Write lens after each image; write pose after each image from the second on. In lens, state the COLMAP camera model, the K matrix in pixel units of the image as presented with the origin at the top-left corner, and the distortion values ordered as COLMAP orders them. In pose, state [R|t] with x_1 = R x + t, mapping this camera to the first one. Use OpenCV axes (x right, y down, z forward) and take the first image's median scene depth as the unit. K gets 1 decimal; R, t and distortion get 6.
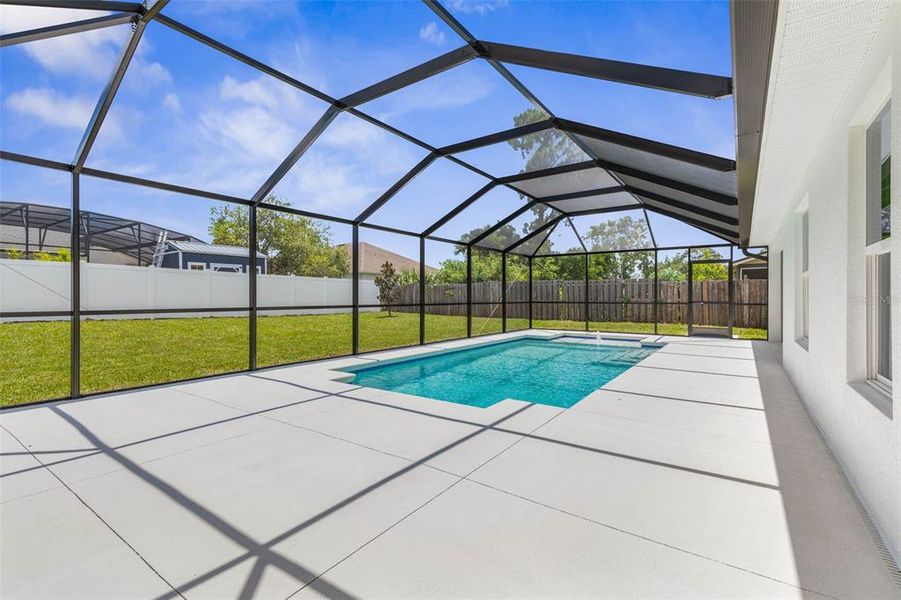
lens RADIAL K [[415.2, 0, 463.2], [0, 415.2, 297.6], [0, 0, 1]] dist [0.012385, -0.000461]
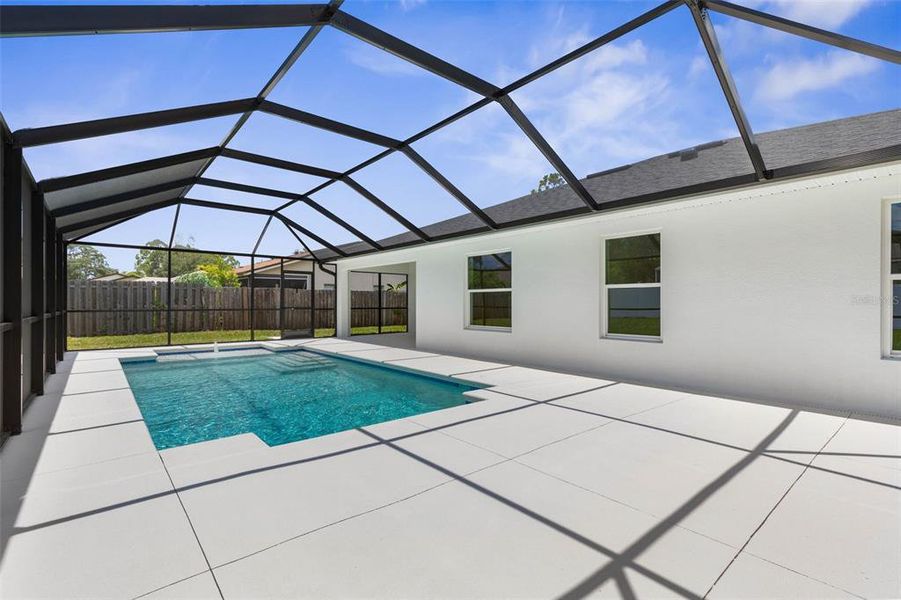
lens RADIAL K [[412.9, 0, 458.8], [0, 412.9, 296.8], [0, 0, 1]] dist [0.016226, 0.000095]
pose [[0.234826, 0.016275, 0.971901, -0.306893], [-0.001228, 0.999864, -0.016447, -0.000884], [-0.972037, 0.002669, 0.234814, 0.223502]]
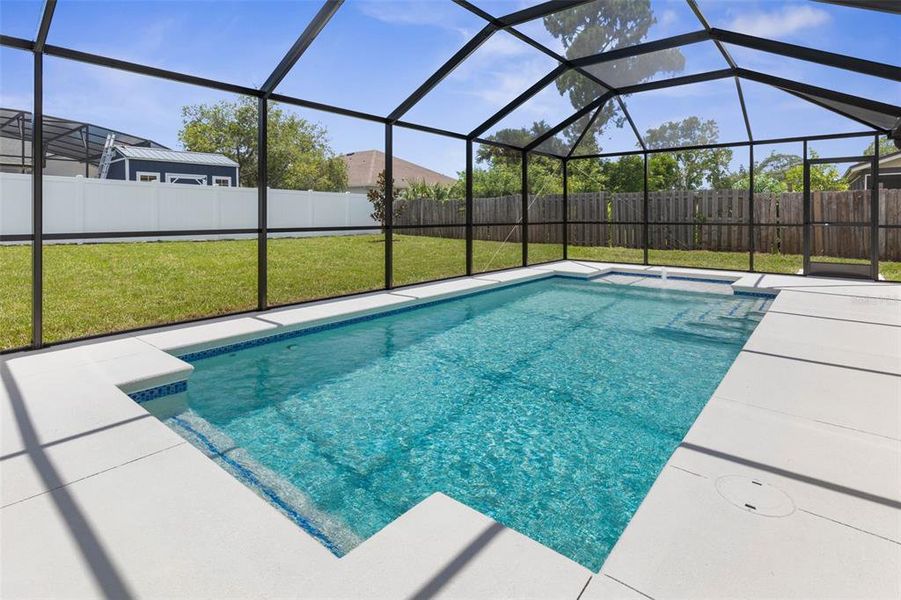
lens RADIAL K [[466.1, 0, 472.8], [0, 466.1, 213.4], [0, 0, 1]] dist [0.002988, 0.001860]
pose [[0.998088, -0.000634, -0.061814, 0.049875], [0.000323, 0.999987, -0.005038, -0.000400], [0.061816, 0.005009, 0.998075, 0.176838]]
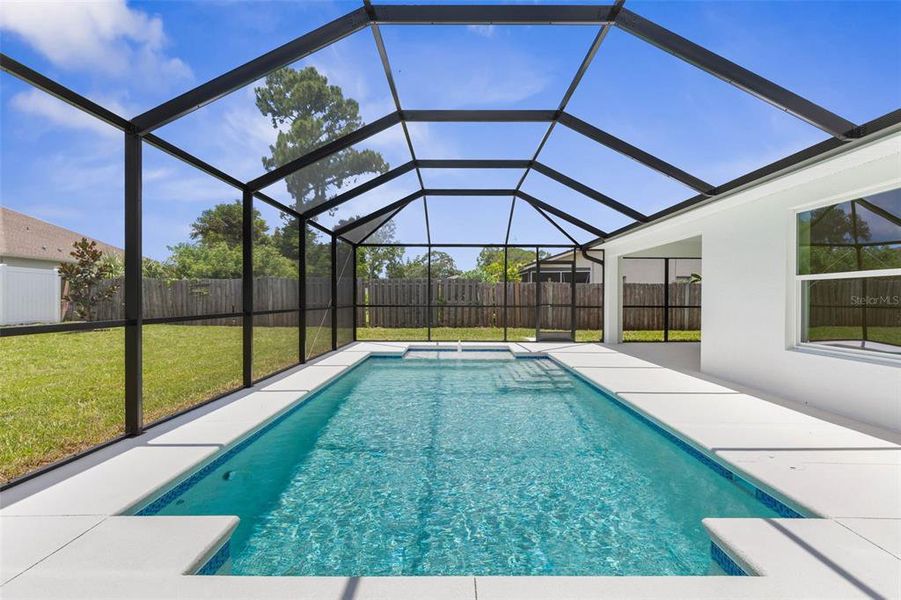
lens RADIAL K [[436.9, 0, 459.1], [0, 436.9, 300.6], [0, 0, 1]] dist [-0.003175, -0.000464]
pose [[0.817795, -0.000342, 0.575509, -0.126230], [-0.003159, 0.999982, 0.005083, -0.002670], [-0.575501, -0.005975, 0.817779, 0.226588]]
